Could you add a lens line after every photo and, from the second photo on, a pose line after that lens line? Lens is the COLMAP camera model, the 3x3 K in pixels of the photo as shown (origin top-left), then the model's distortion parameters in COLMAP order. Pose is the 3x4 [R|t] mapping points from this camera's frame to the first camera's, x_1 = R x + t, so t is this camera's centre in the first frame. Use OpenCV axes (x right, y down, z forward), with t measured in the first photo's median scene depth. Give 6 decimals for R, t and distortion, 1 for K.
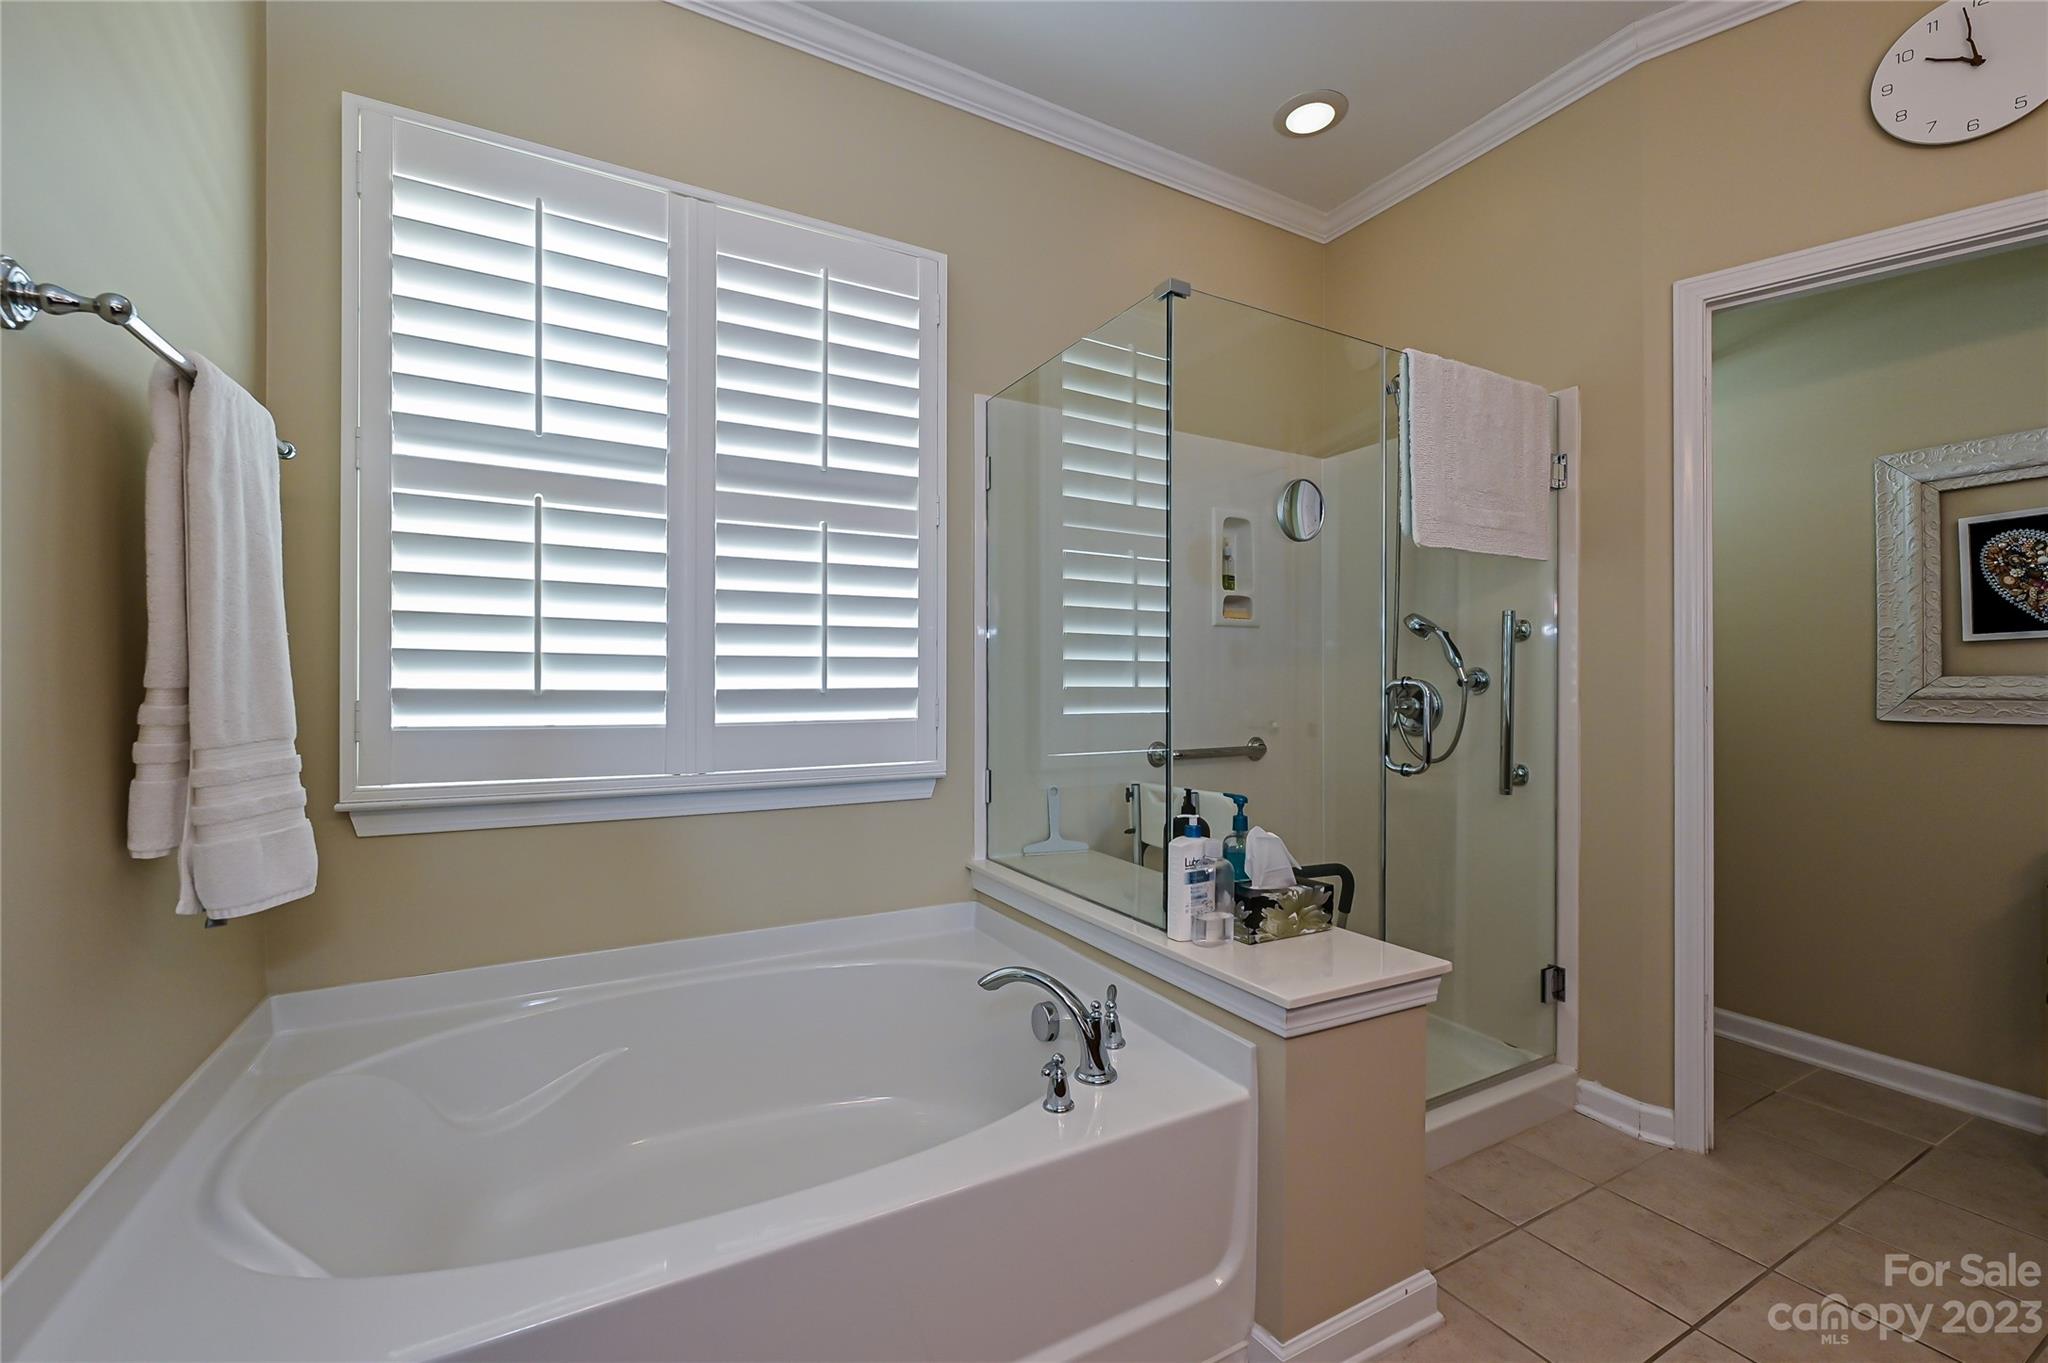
lens RADIAL K [[821.4, 0, 1008.5], [0, 821.4, 685.9], [0, 0, 1]] dist [-0.000997, -0.000075]
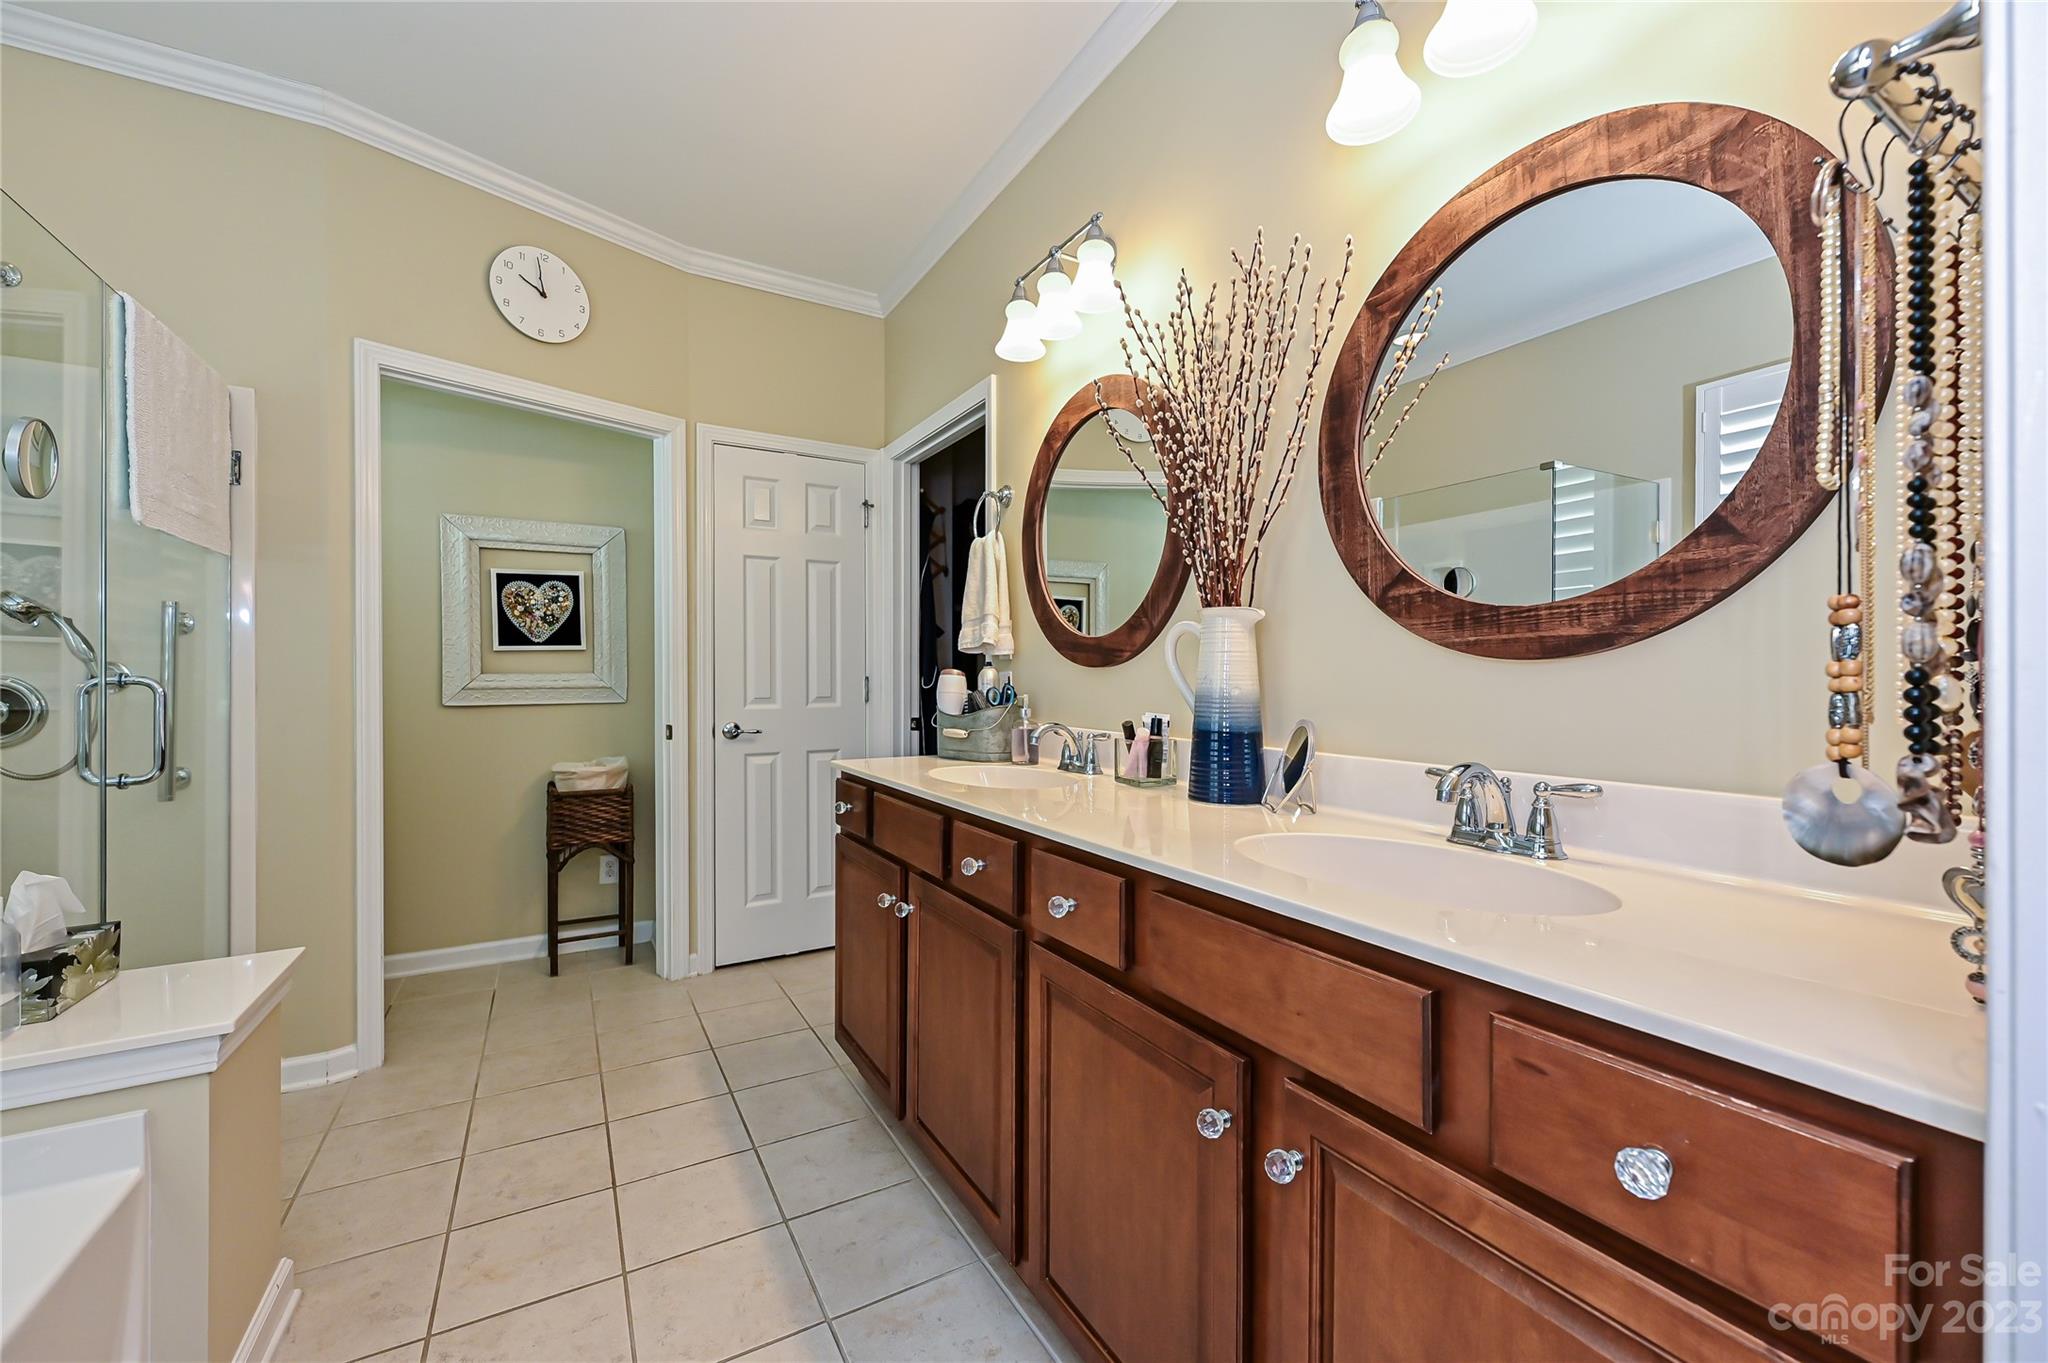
lens RADIAL K [[821.4, 0, 1018.9], [0, 821.4, 678.1], [0, 0, 1]] dist [-0.000997, -0.000075]
pose [[-0.021243, -0.002397, 0.999771, -0.363860], [0.003678, 0.999990, 0.002475, -0.004261], [-0.999768, 0.003730, -0.021234, 0.074345]]
